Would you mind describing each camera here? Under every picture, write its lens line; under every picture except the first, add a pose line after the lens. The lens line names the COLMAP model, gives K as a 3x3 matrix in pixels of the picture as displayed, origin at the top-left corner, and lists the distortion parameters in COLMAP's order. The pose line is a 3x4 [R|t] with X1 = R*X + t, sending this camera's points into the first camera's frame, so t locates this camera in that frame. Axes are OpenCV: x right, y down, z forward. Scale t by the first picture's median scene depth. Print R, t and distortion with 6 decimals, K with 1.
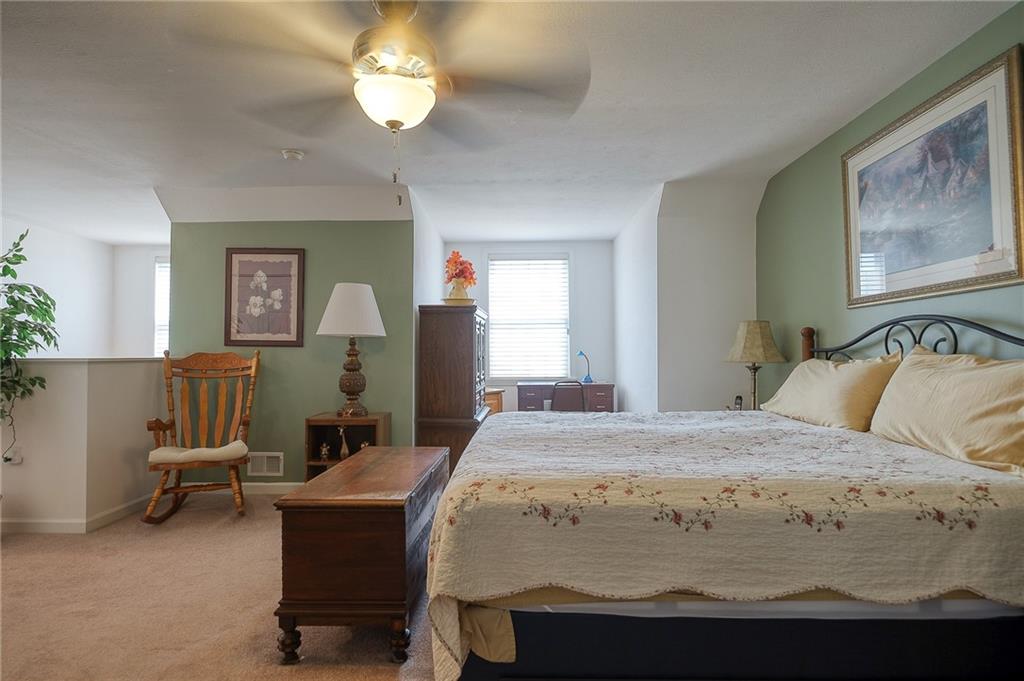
lens RADIAL K [[548.2, 0, 512.0], [0, 548.2, 340.5], [0, 0, 1]] dist [0.000653, 0.000206]
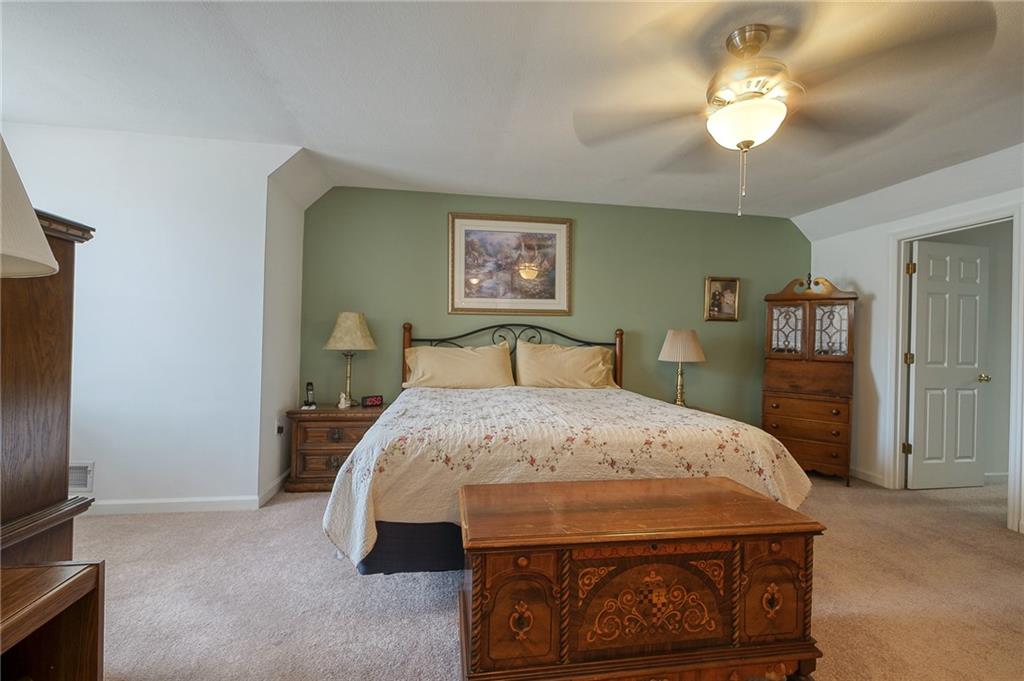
lens RADIAL K [[449.7, 0, 512.0], [0, 449.7, 340.5], [0, 0, 1]] dist [0.000886, -0.000088]
pose [[-0.194381, -0.004094, 0.980917, -0.818481], [-0.034928, 0.999386, -0.002751, 0.018857], [-0.980304, -0.034796, -0.194405, 1.312543]]
